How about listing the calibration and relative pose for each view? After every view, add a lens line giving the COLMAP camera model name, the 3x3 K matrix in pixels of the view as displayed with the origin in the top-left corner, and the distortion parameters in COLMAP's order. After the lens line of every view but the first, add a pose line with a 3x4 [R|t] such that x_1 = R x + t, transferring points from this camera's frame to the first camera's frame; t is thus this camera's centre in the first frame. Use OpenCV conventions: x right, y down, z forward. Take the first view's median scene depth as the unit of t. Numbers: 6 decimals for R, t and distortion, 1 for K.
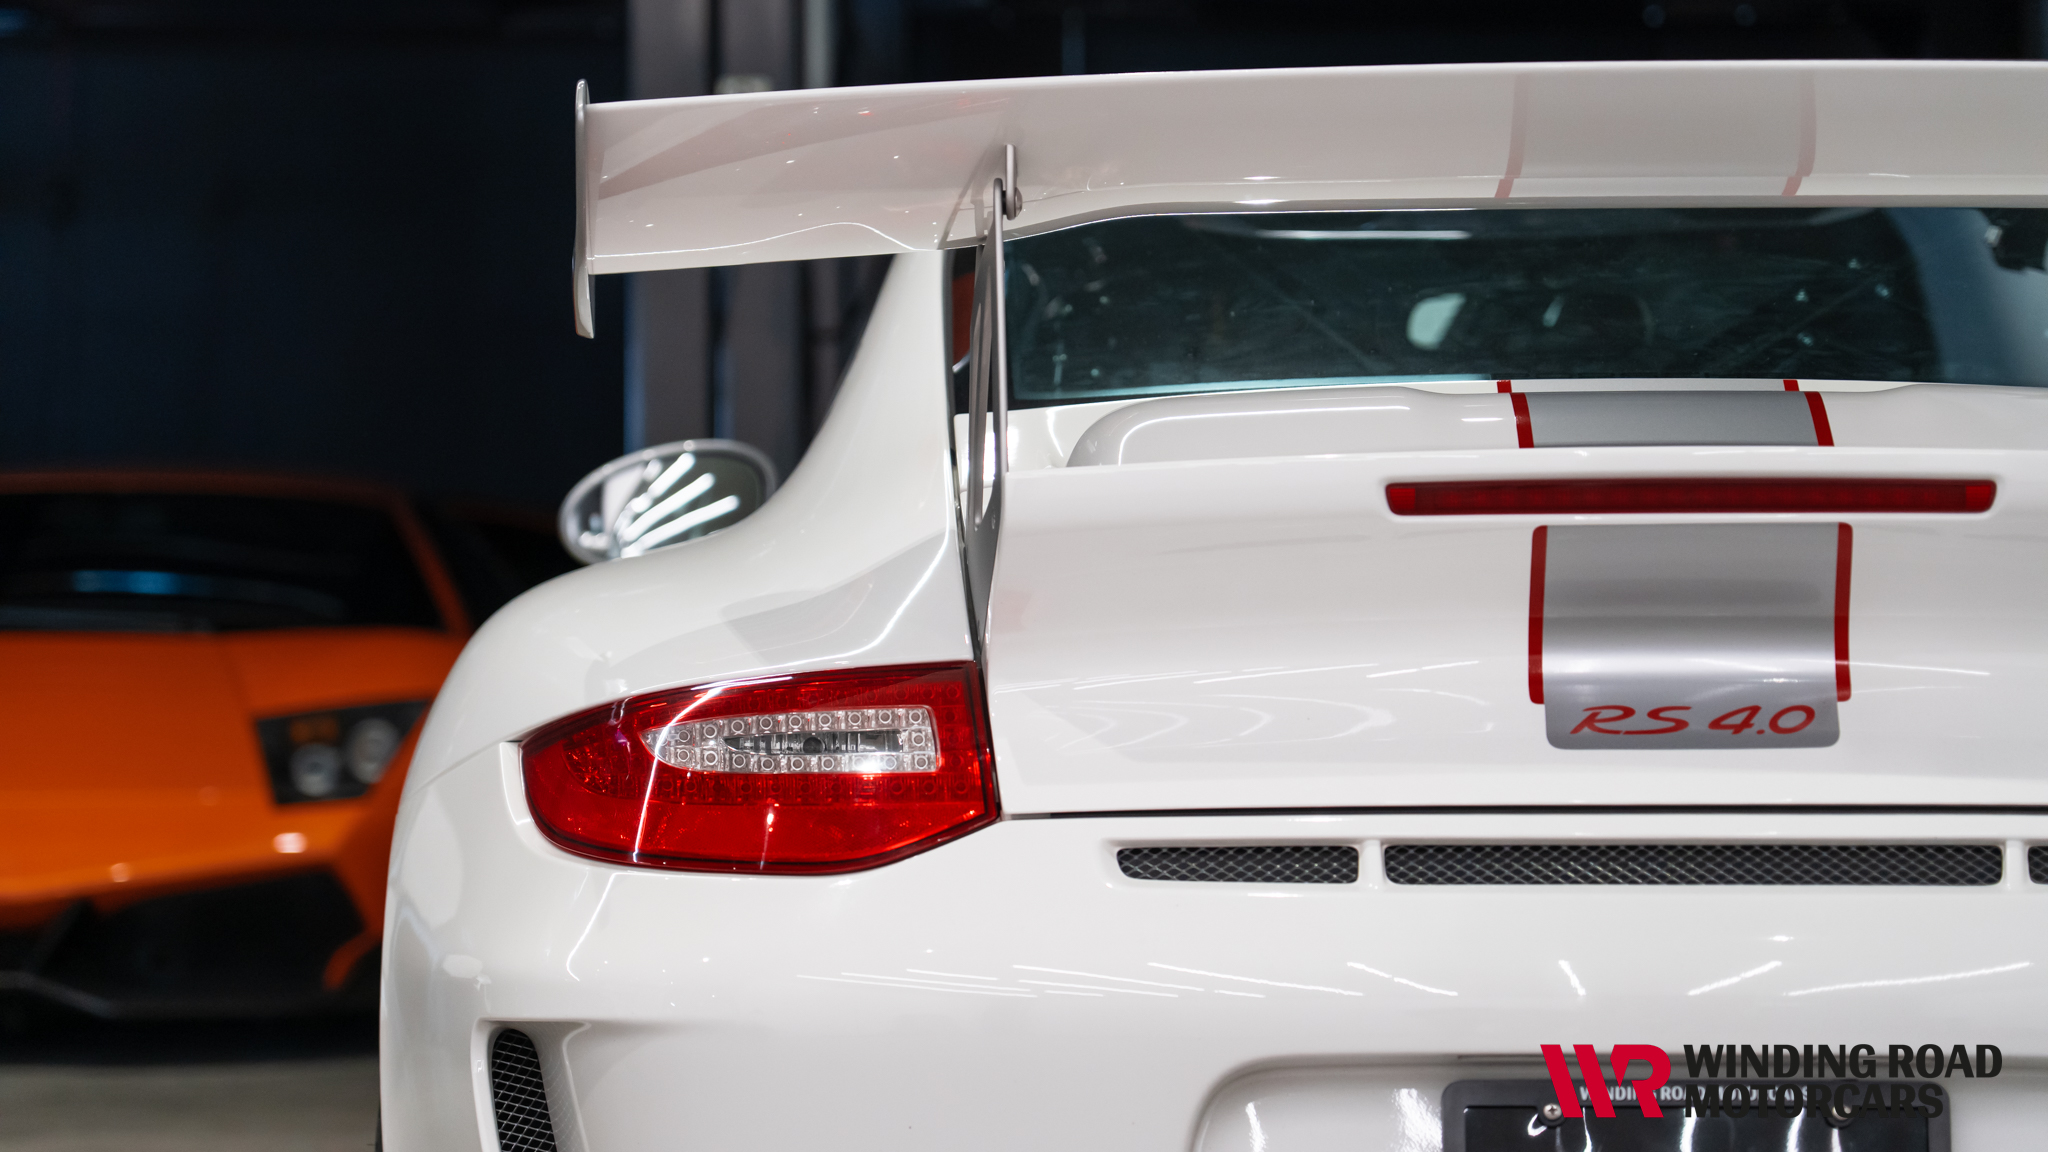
lens RADIAL K [[6111.8, 0, 1020.8], [0, 6111.8, 760.1], [0, 0, 1]] dist [0.153648, 0.043931]
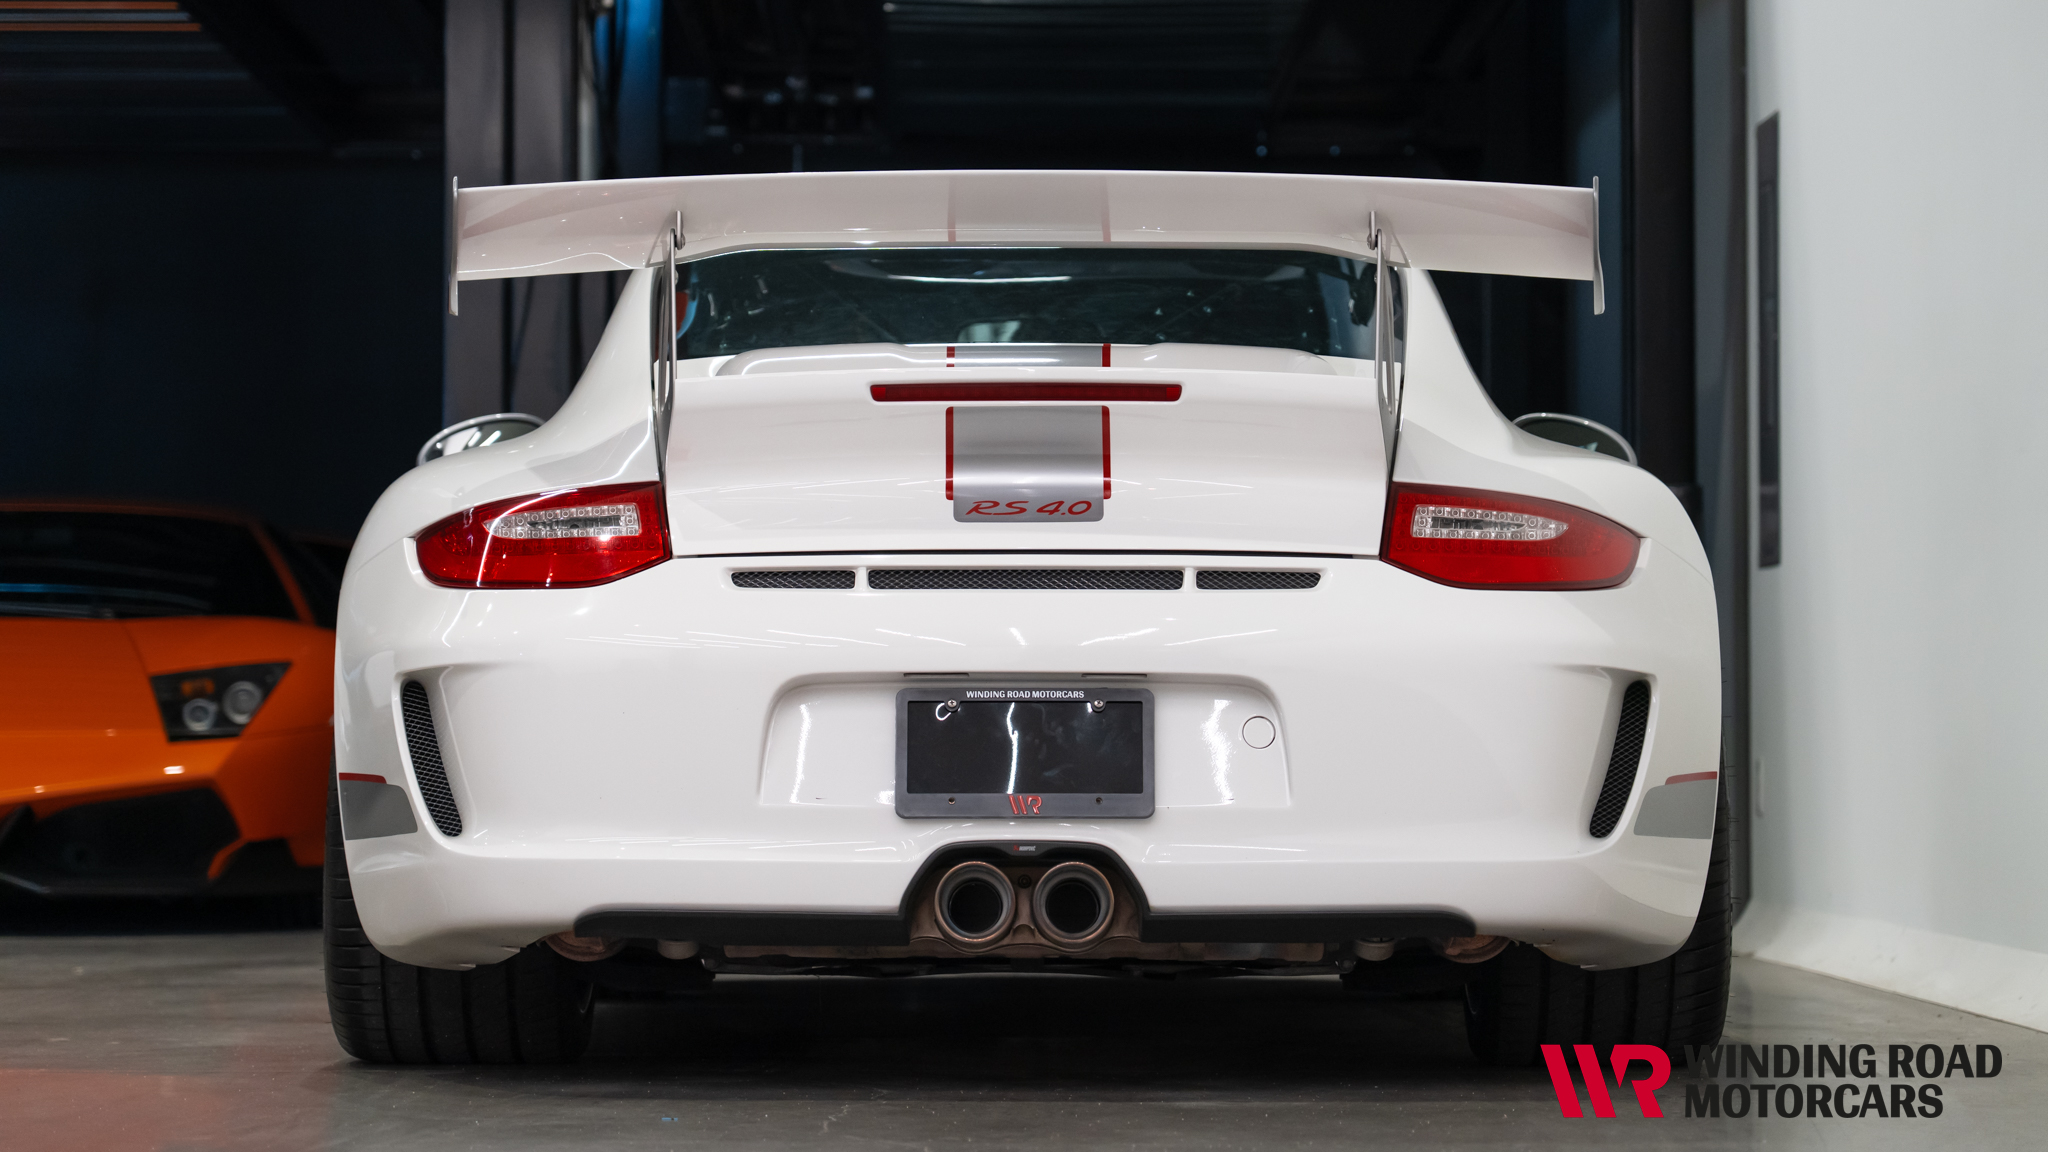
lens RADIAL K [[6431.4, 0, 1024.0], [0, 6431.4, 576.0], [0, 0, 1]] dist [0.115526, 0.208742]
pose [[0.999543, 0.002469, 0.030113, 0.045850], [-0.000991, 0.998798, -0.049000, 0.112420], [-0.030198, 0.048947, 0.998345, -1.010810]]
